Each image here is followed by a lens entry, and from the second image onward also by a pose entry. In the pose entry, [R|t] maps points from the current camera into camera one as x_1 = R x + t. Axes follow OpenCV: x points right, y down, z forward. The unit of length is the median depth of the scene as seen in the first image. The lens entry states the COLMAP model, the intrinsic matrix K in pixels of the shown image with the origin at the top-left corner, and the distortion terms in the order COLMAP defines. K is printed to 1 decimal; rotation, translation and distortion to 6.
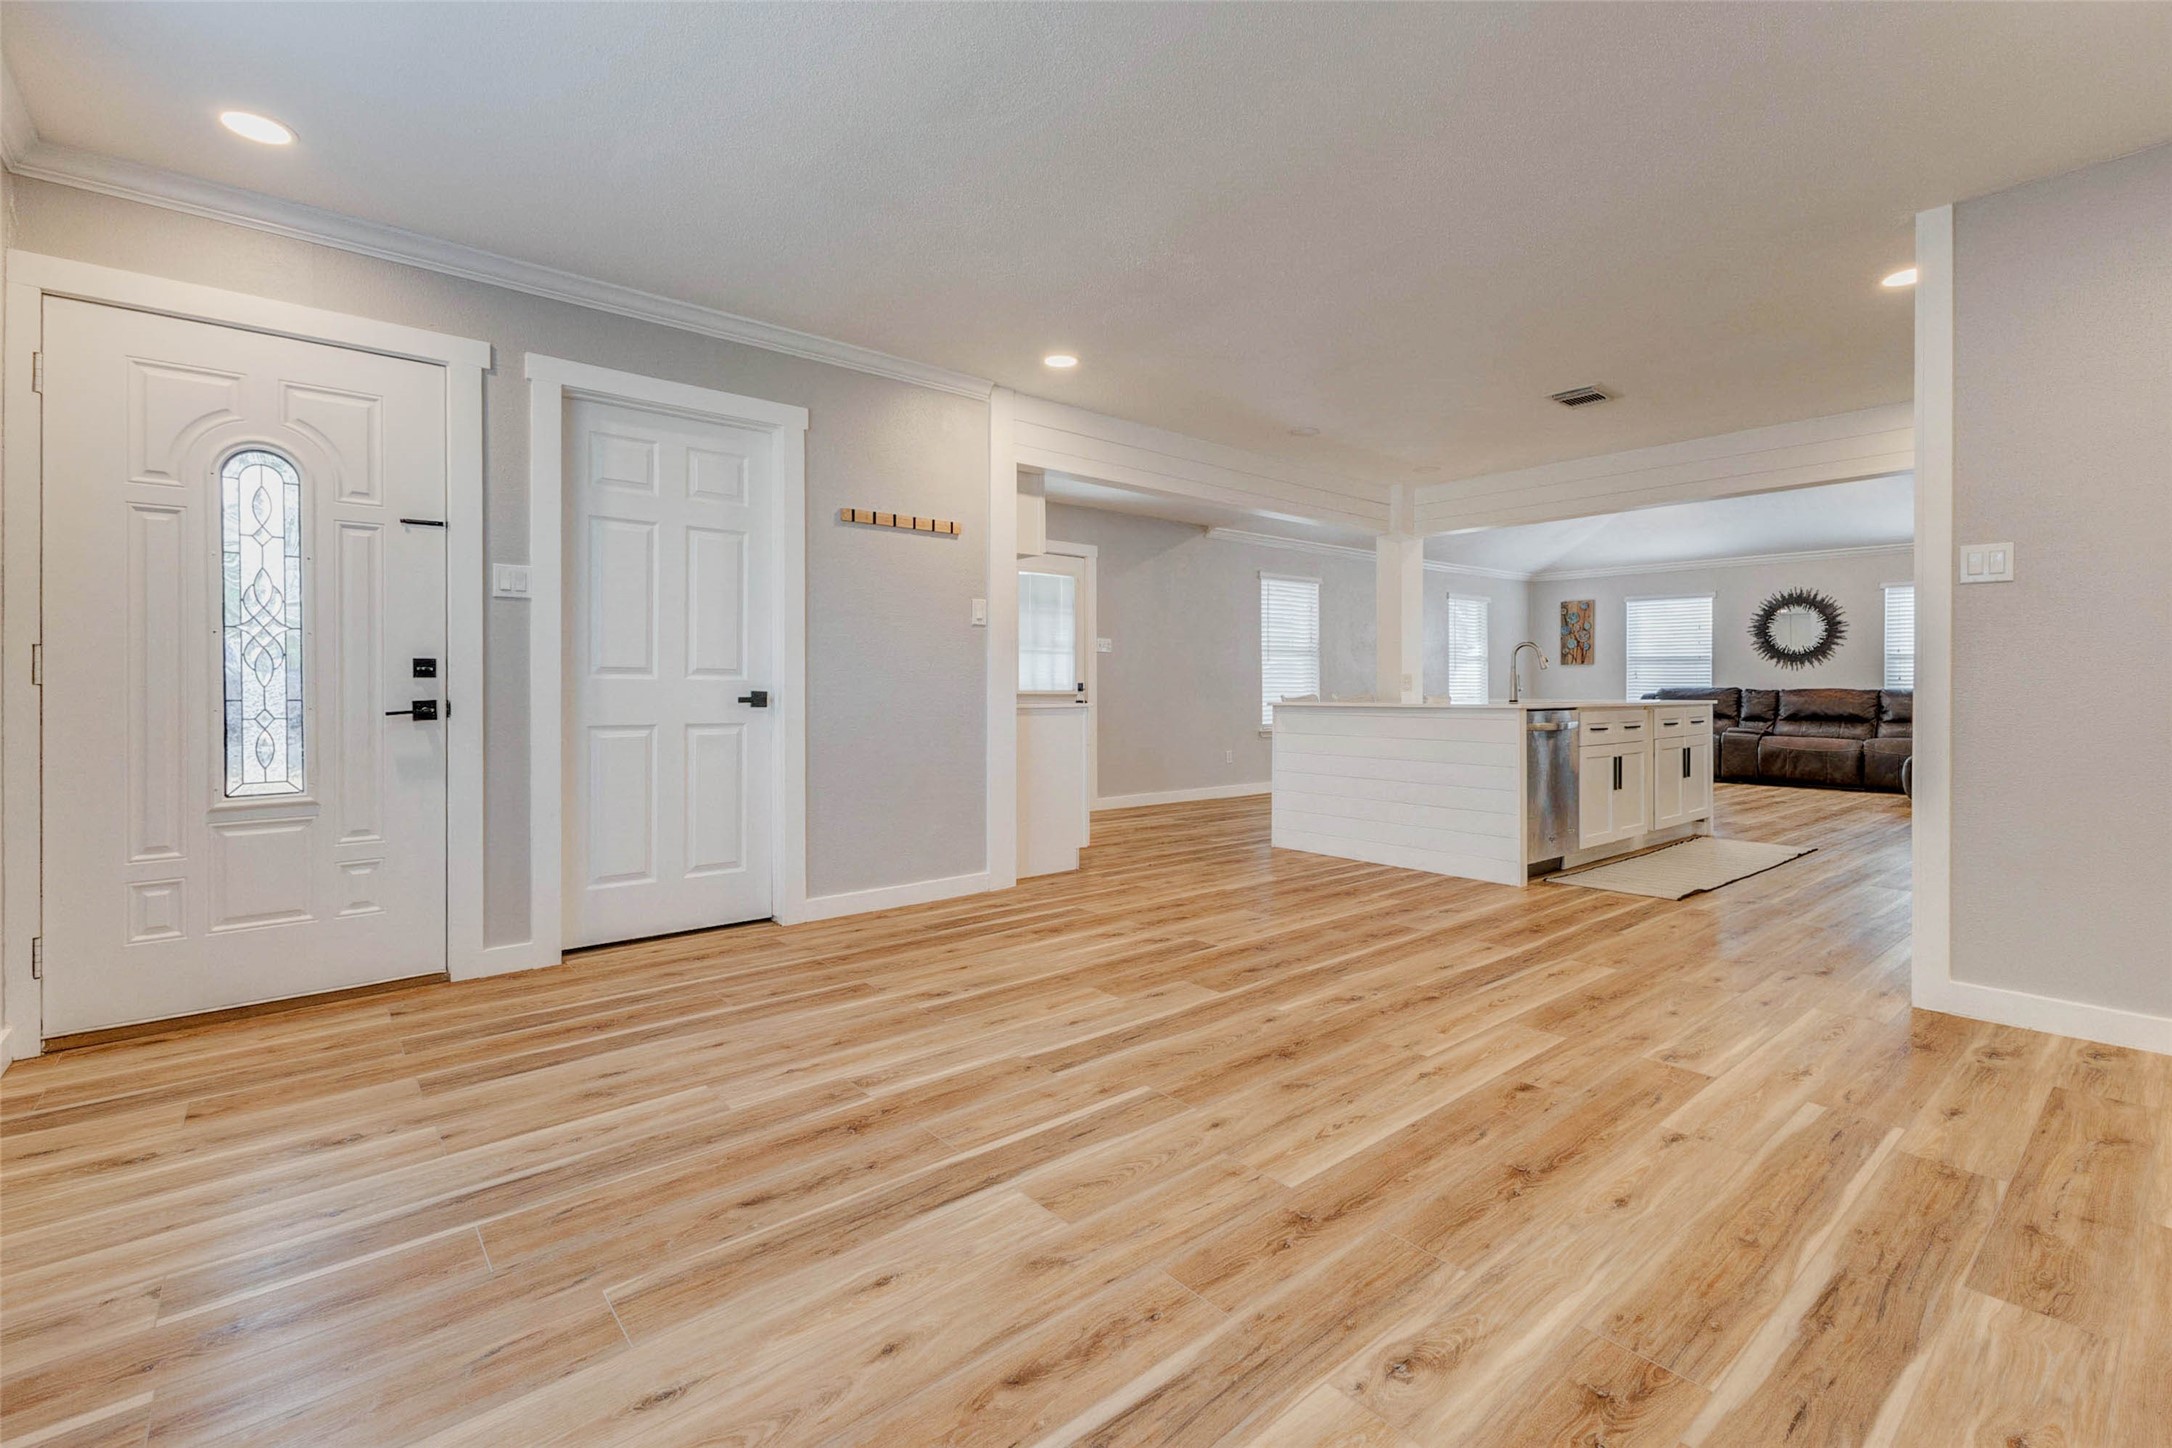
lens RADIAL K [[970.2, 0, 1084.6], [0, 970.2, 694.1], [0, 0, 1]] dist [0.008866, -0.000333]
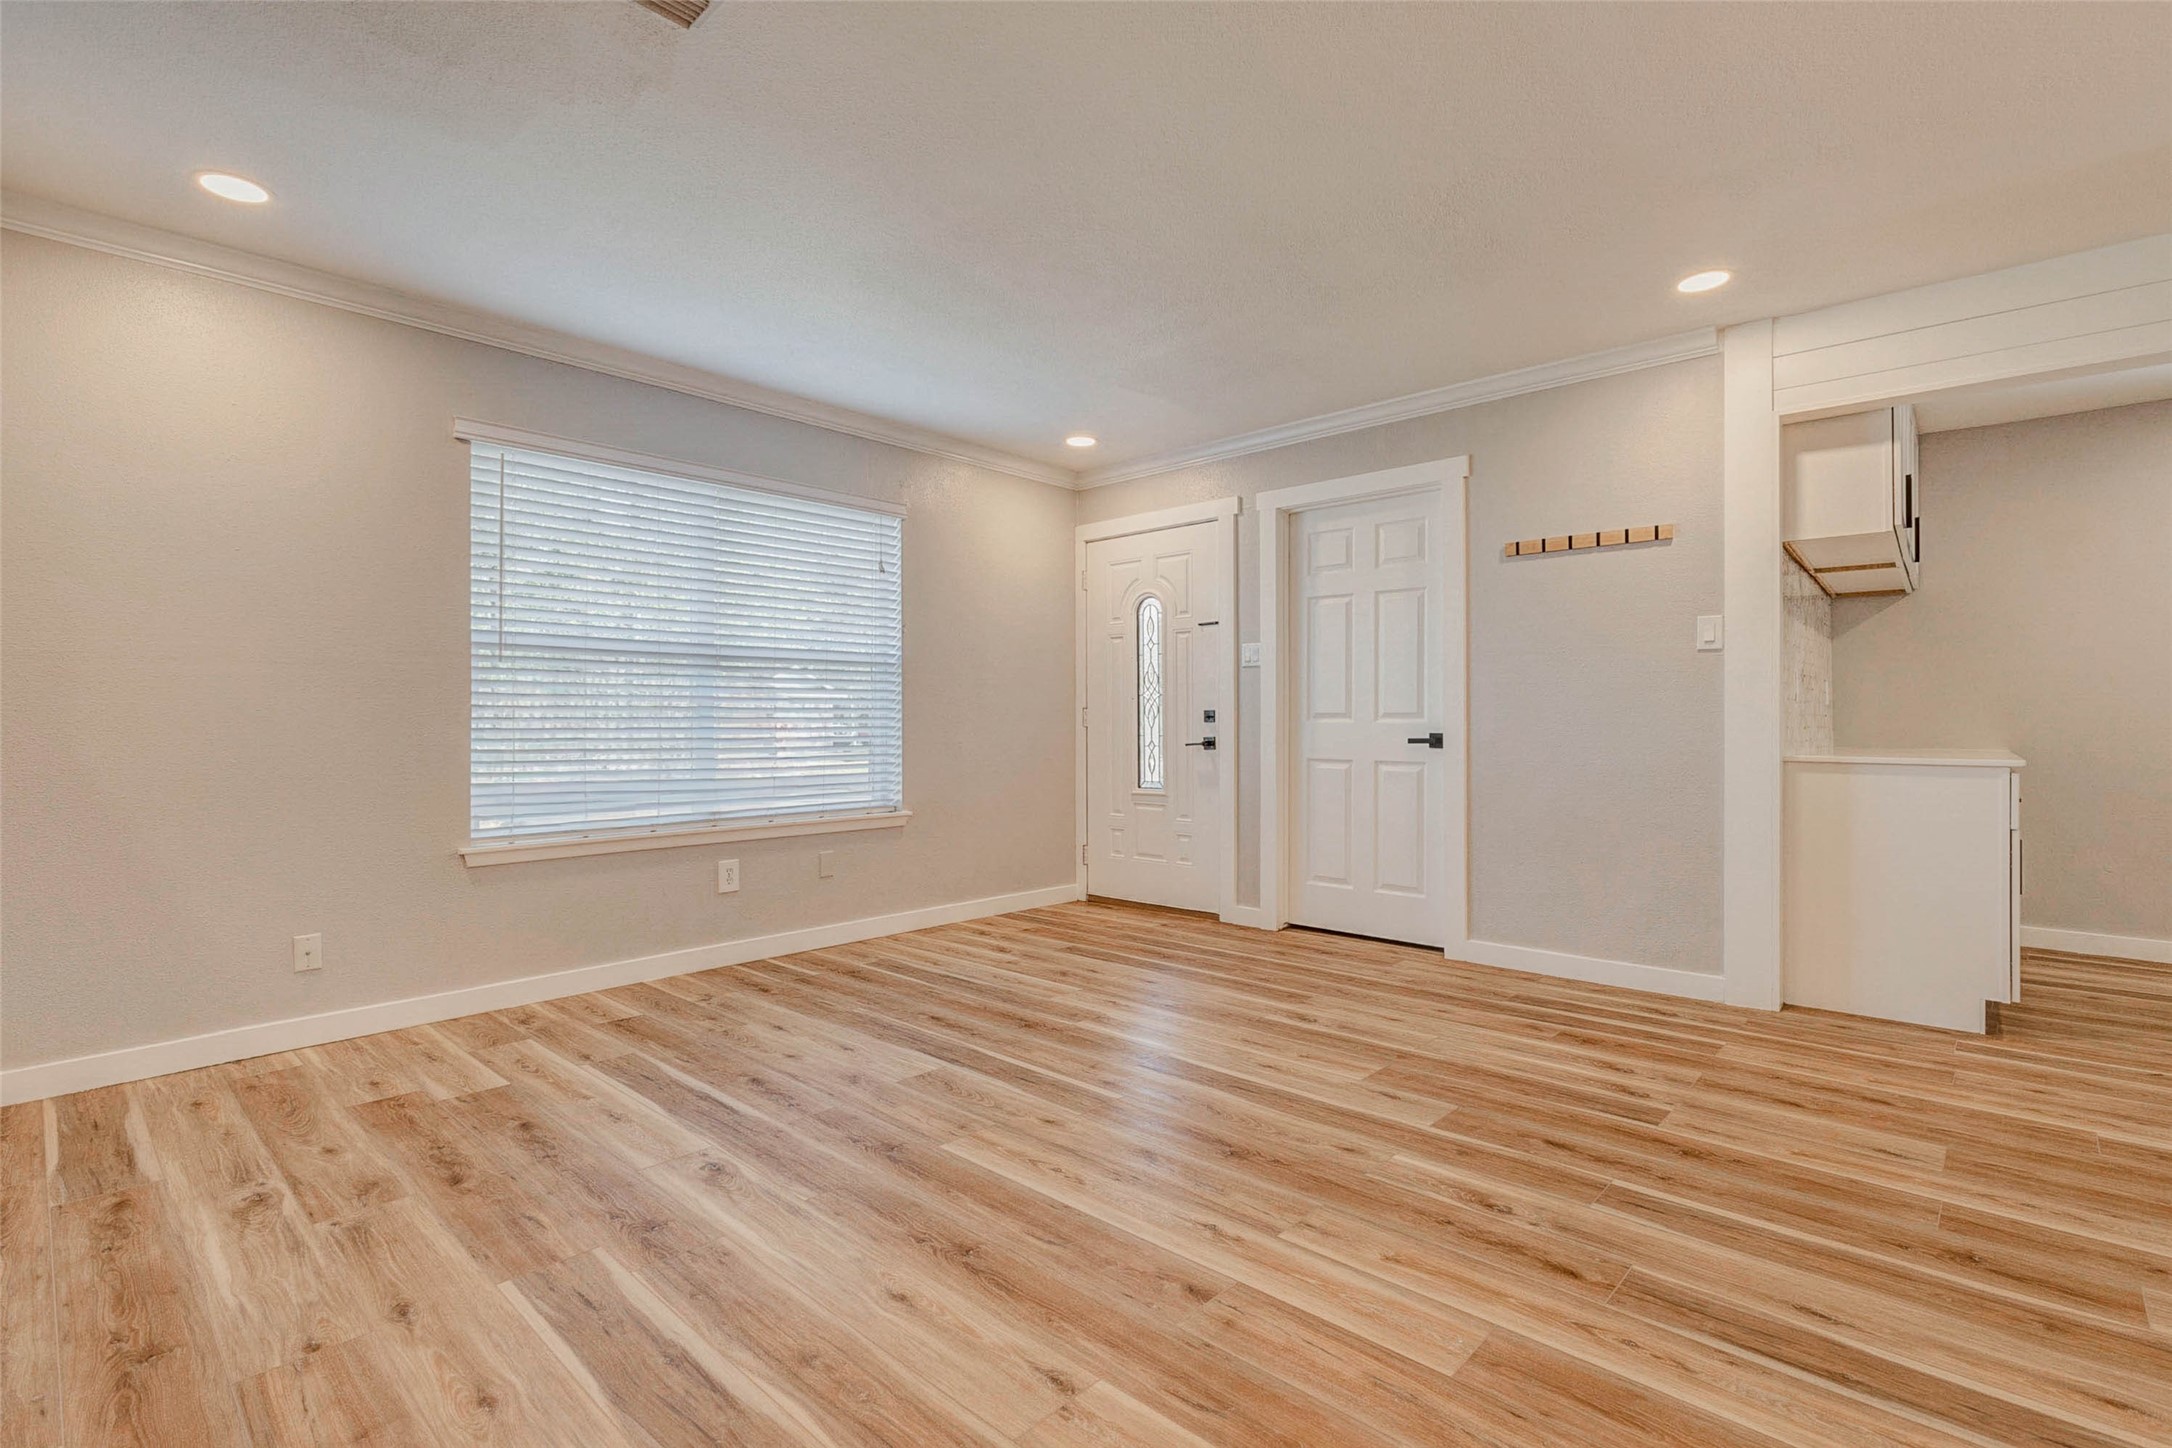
lens RADIAL K [[972.3, 0, 1086.0], [0, 972.3, 724.0], [0, 0, 1]] dist [-0.001211, -0.000016]
pose [[0.127063, -0.000212, -0.991895, 0.895038], [-0.007973, 0.999967, -0.001235, -0.011347], [0.991863, 0.008065, 0.127057, 0.637286]]
